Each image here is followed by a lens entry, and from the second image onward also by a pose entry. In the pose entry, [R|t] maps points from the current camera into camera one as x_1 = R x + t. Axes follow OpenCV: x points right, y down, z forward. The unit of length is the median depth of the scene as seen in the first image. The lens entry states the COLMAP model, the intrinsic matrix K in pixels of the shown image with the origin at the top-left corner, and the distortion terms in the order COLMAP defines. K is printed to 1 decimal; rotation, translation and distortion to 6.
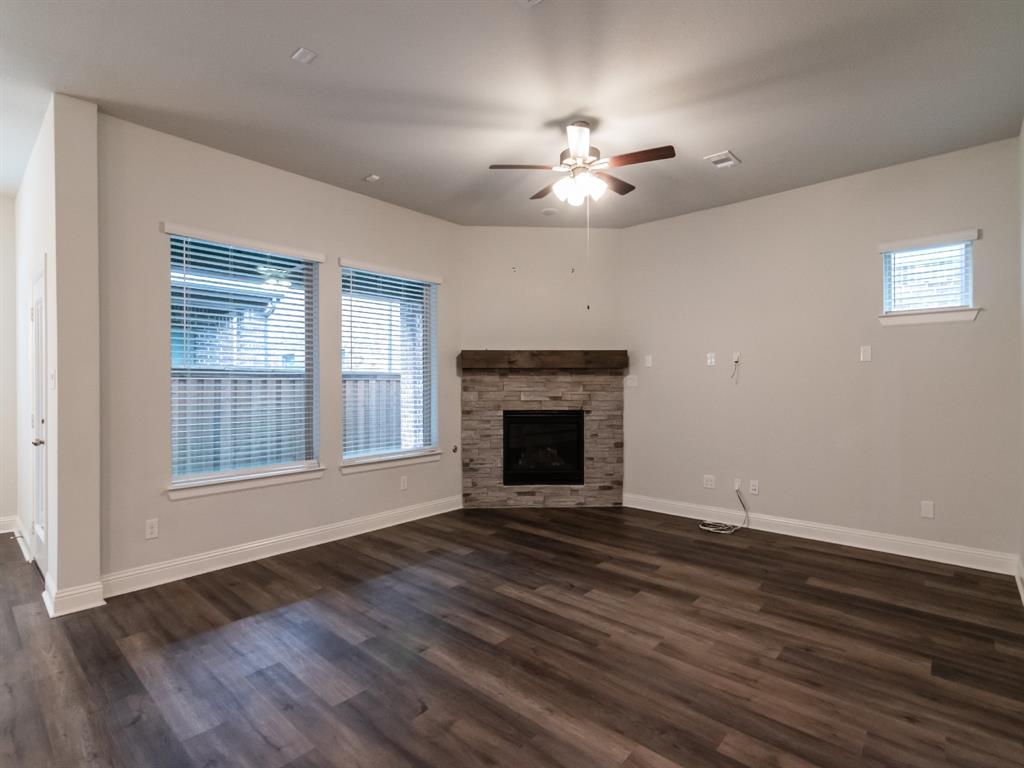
lens RADIAL K [[505.1, 0, 499.2], [0, 505.1, 394.1], [0, 0, 1]] dist [0.002664, -0.000480]
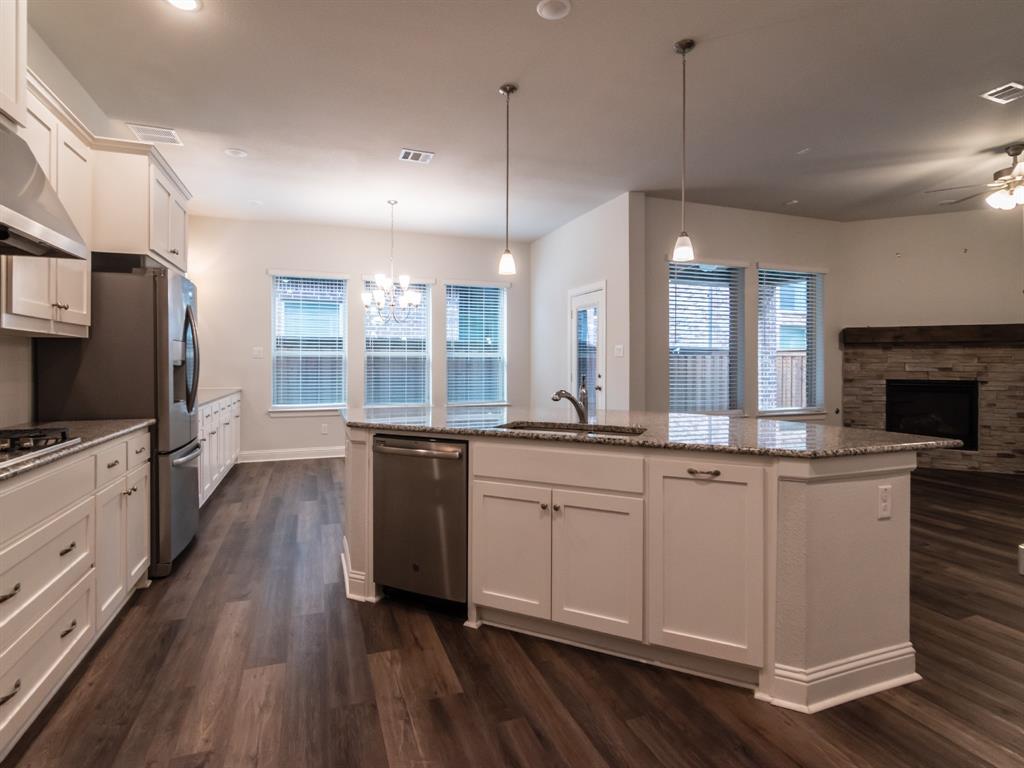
lens RADIAL K [[504.8, 0, 502.8], [0, 504.8, 367.1], [0, 0, 1]] dist [-0.003850, 0.003164]
pose [[0.886838, 0.009144, -0.461990, -0.236429], [-0.014527, 0.999862, -0.008095, 0.026247], [0.461852, 0.013890, 0.886848, -0.421222]]
